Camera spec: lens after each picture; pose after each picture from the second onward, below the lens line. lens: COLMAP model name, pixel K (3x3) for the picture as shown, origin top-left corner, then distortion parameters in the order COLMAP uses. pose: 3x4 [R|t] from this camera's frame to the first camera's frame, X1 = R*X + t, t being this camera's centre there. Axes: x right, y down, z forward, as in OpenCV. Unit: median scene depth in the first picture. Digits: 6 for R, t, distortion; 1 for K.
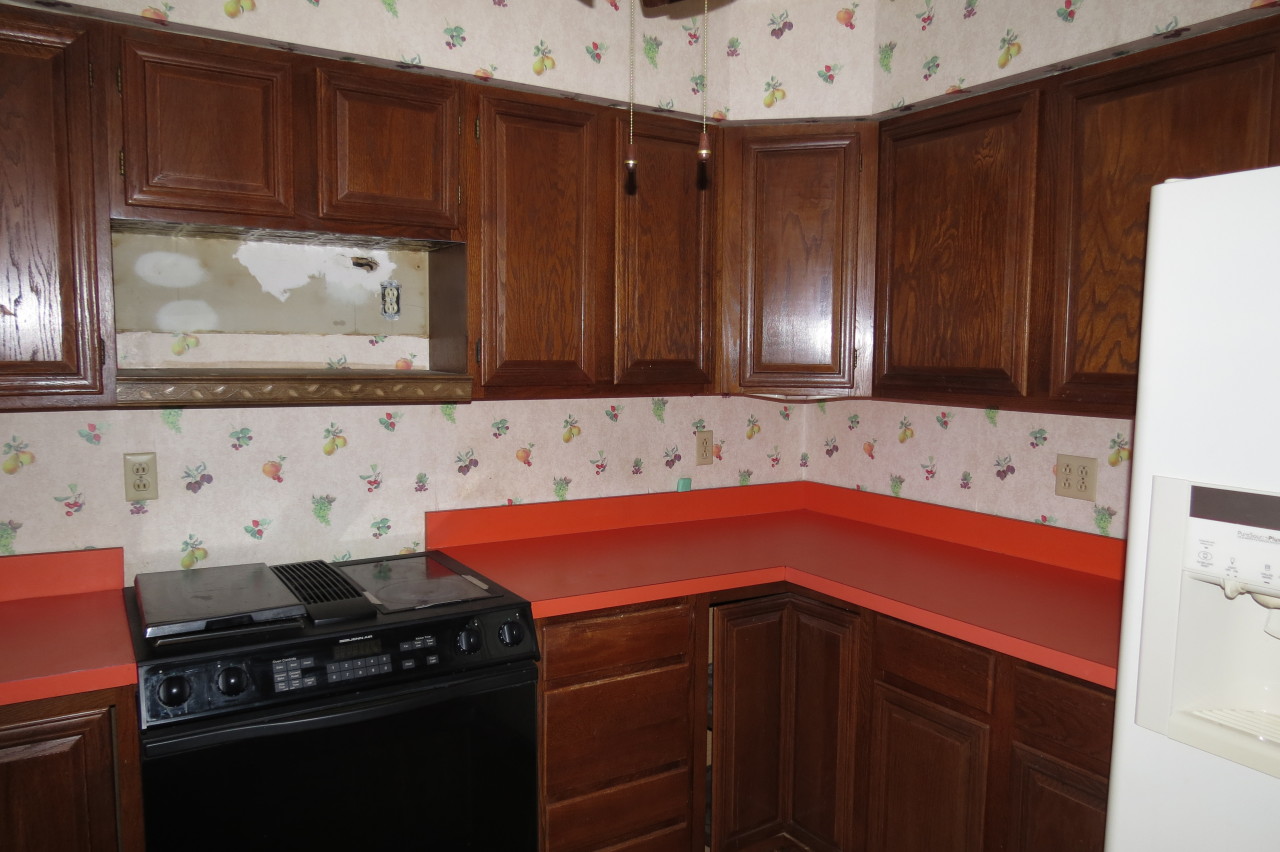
lens RADIAL K [[908.2, 0, 641.5], [0, 908.2, 428.8], [0, 0, 1]] dist [-0.037541, 0.020617]
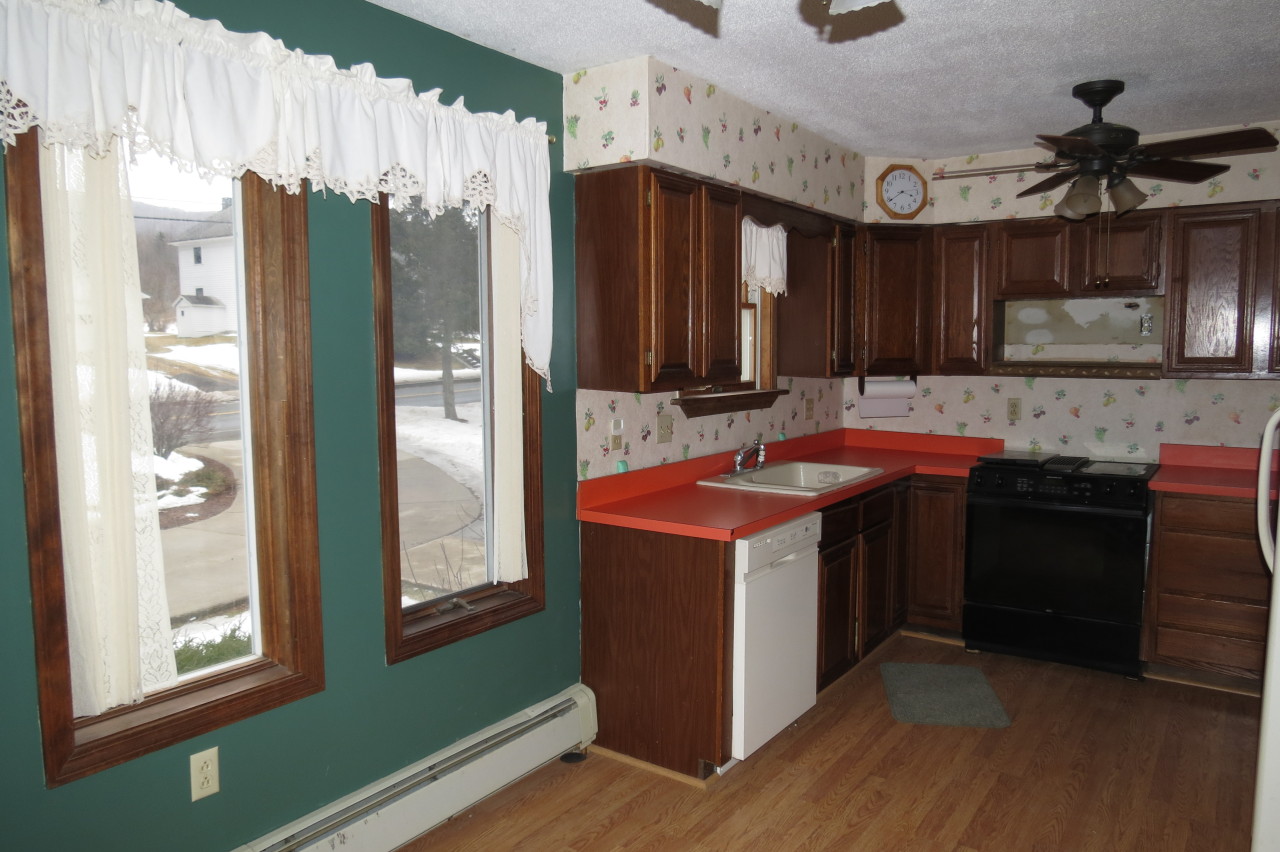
lens RADIAL K [[908.2, 0, 641.5], [0, 908.2, 428.8], [0, 0, 1]] dist [-0.037541, 0.020617]
pose [[0.394937, 0.071783, -0.915899, 1.031474], [-0.069023, 0.996444, 0.048333, 0.052024], [0.916111, 0.044130, 0.398488, -0.673704]]
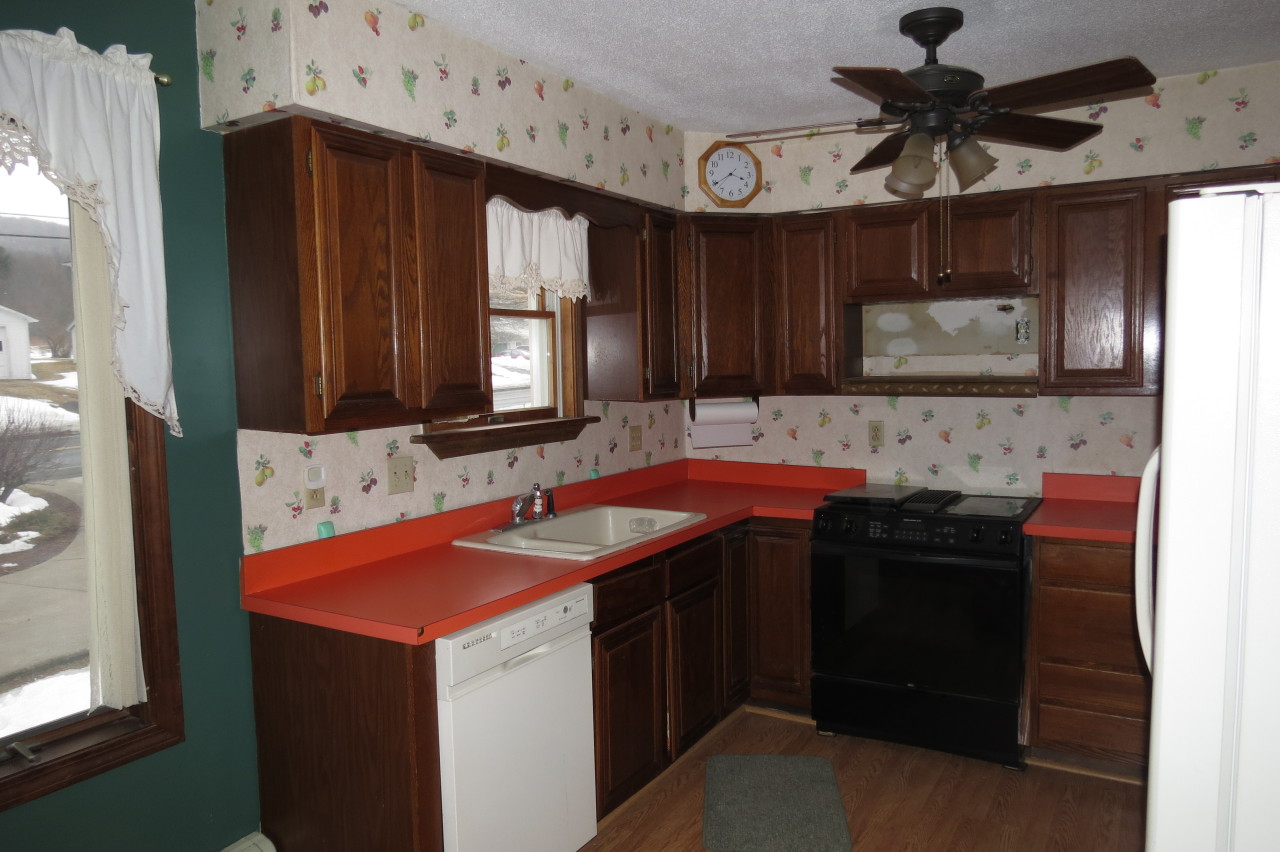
lens RADIAL K [[908.2, 0, 641.5], [0, 908.2, 428.8], [0, 0, 1]] dist [-0.037541, 0.020617]
pose [[0.458805, 0.047204, -0.887282, 0.811436], [-0.050470, 0.998360, 0.027016, 0.015241], [0.887102, 0.032386, 0.460435, -0.277044]]
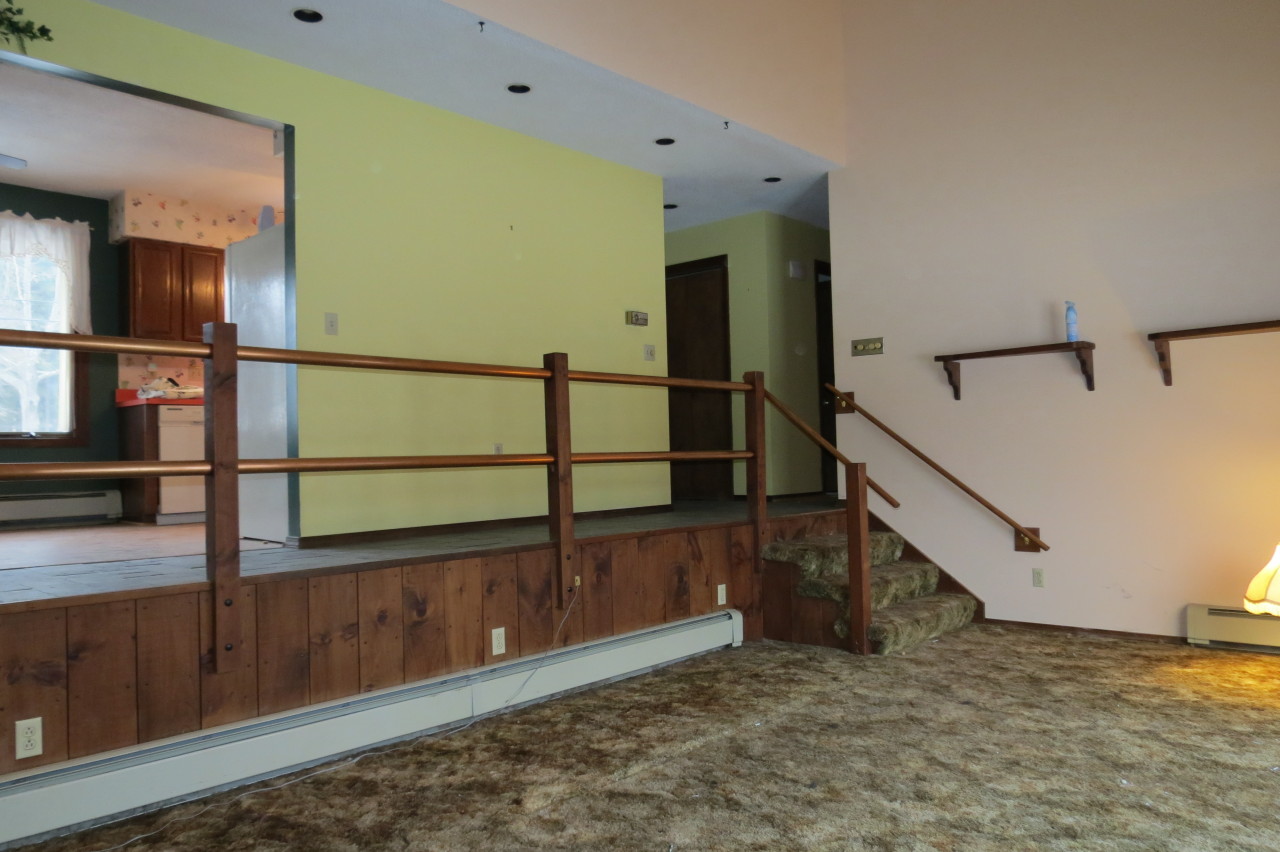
lens RADIAL K [[908.2, 0, 641.5], [0, 908.2, 428.8], [0, 0, 1]] dist [-0.037541, 0.020617]
pose [[0.259820, -0.045073, -0.964604, 2.898948], [-0.053112, 0.996731, -0.060880, 0.415731], [0.964195, 0.067049, 0.256577, 0.675933]]
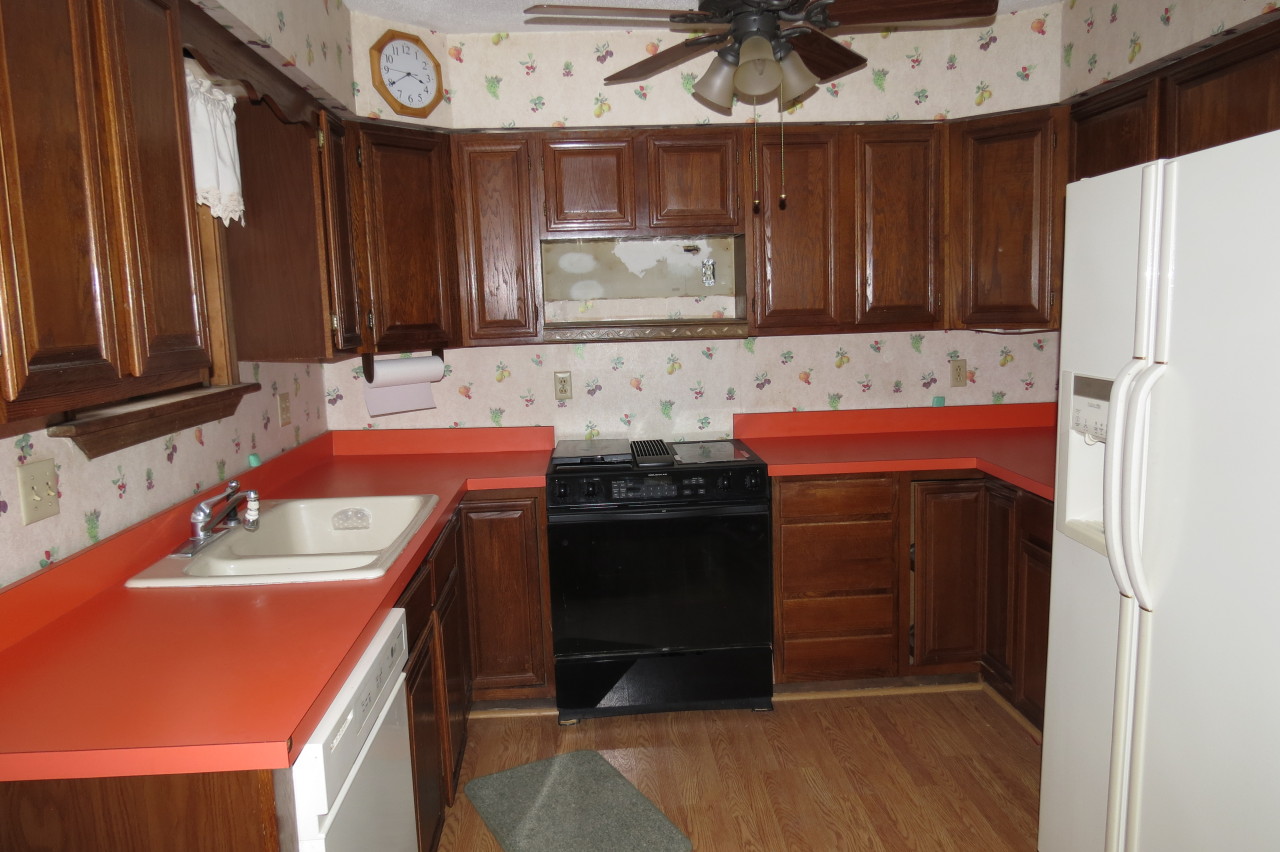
lens RADIAL K [[908.2, 0, 641.5], [0, 908.2, 428.8], [0, 0, 1]] dist [-0.037541, 0.020617]
pose [[0.875188, 0.026154, -0.483075, 0.373733], [0.000851, 0.998453, 0.055599, 0.035486], [0.483782, -0.049070, 0.873812, -0.403293]]
